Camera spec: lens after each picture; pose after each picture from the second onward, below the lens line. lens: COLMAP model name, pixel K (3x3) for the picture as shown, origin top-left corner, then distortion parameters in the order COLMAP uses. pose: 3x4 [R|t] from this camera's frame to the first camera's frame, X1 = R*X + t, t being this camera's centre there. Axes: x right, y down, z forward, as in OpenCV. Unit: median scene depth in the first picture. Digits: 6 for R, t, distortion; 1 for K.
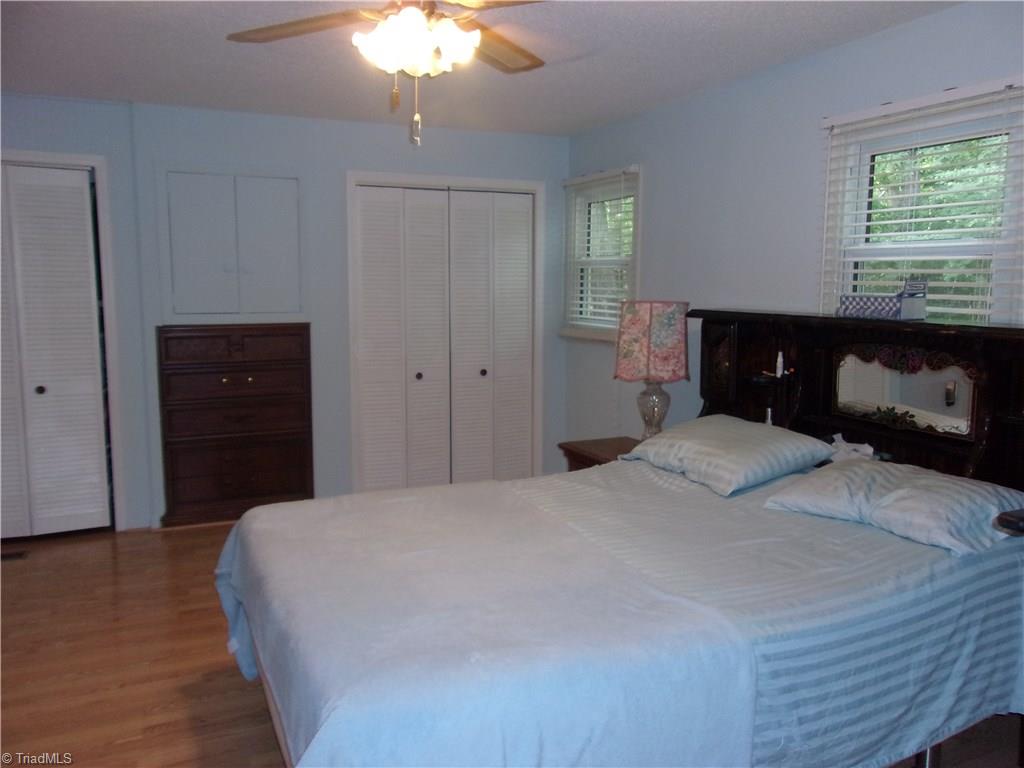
lens RADIAL K [[802.9, 0, 514.6], [0, 802.9, 384.2], [0, 0, 1]] dist [-0.019705, 0.046451]
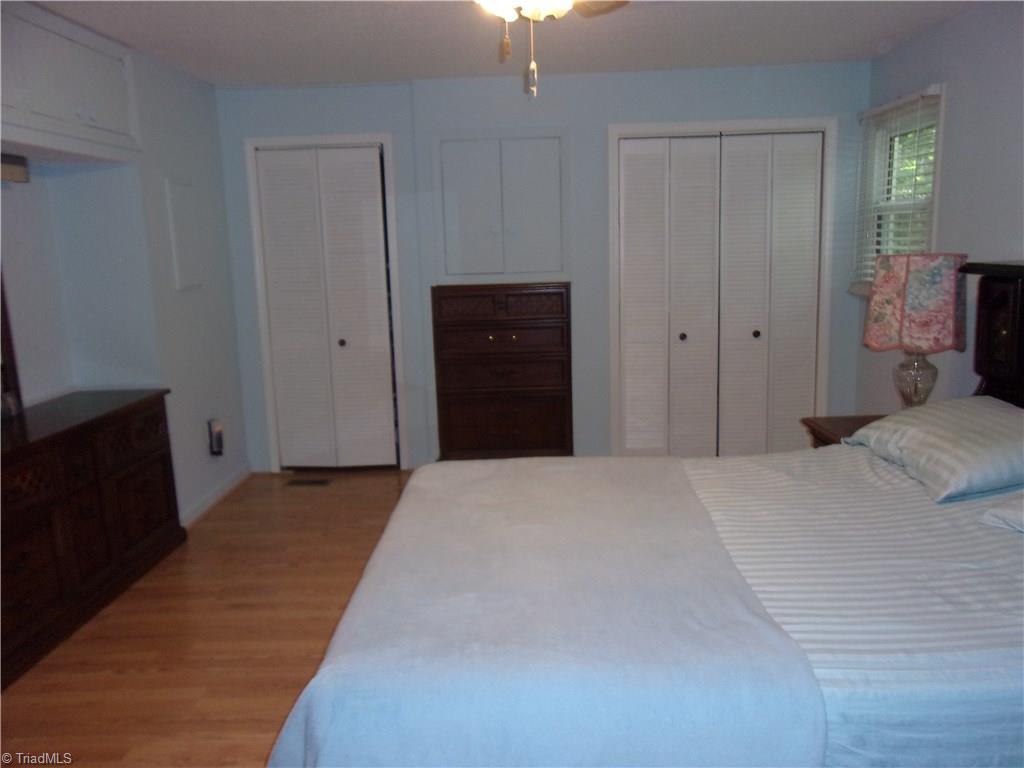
lens RADIAL K [[802.9, 0, 515.3], [0, 802.9, 380.7], [0, 0, 1]] dist [-0.019705, 0.046451]
pose [[0.901378, 0.044724, -0.430717, 0.162521], [-0.022713, 0.998166, 0.056113, -0.010483], [0.432437, -0.040797, 0.900741, 0.078796]]
